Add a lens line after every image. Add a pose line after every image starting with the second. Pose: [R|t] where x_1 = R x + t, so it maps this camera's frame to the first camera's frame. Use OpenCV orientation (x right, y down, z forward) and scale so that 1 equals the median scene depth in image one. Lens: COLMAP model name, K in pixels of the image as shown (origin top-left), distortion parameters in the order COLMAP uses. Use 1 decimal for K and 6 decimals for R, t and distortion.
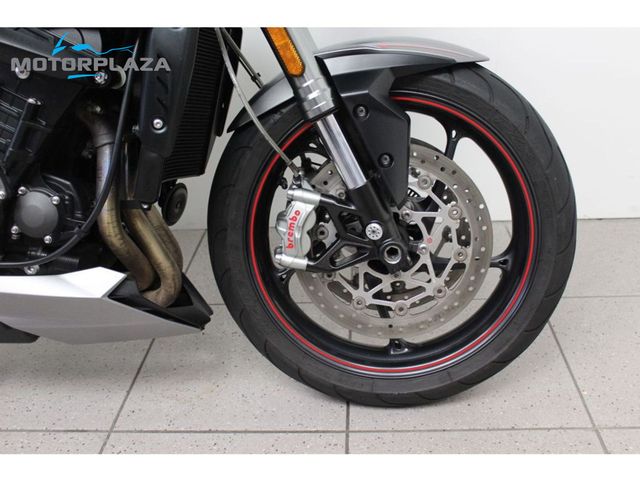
lens RADIAL K [[669.9, 0, 320.0], [0, 669.9, 240.0], [0, 0, 1]] dist [-0.095270, 0.015108]
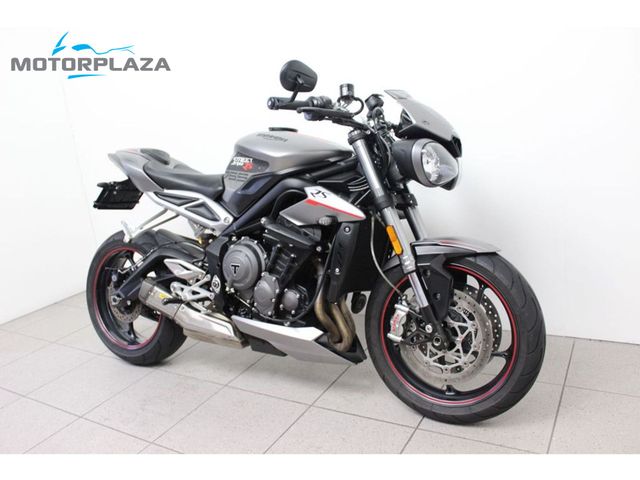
lens RADIAL K [[527.1, 0, 320.0], [0, 527.1, 240.0], [0, 0, 1]] dist [-0.133504, -0.001935]
pose [[0.887029, 0.071355, -0.456167, 0.493838], [-0.144118, 0.981413, -0.126726, -0.028476], [0.438645, 0.178151, 0.880825, -0.638125]]
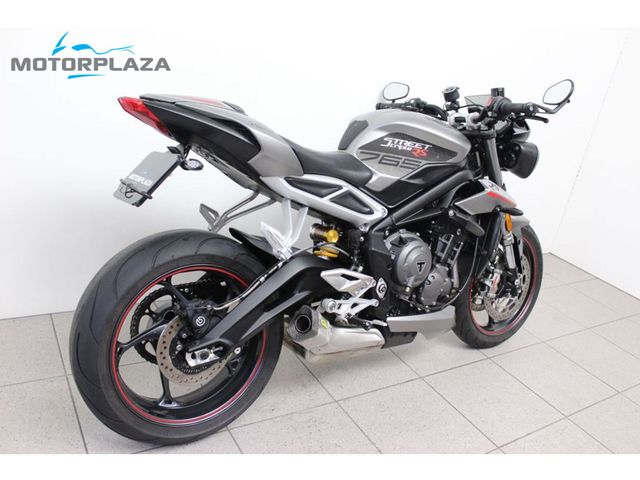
lens RADIAL K [[527.1, 0, 320.0], [0, 527.1, 240.0], [0, 0, 1]] dist [-0.133504, -0.001935]
pose [[0.798679, -0.028678, 0.601074, -1.899383], [0.055293, 0.998136, -0.025848, -0.180627], [-0.599212, 0.053879, 0.798775, -0.287388]]
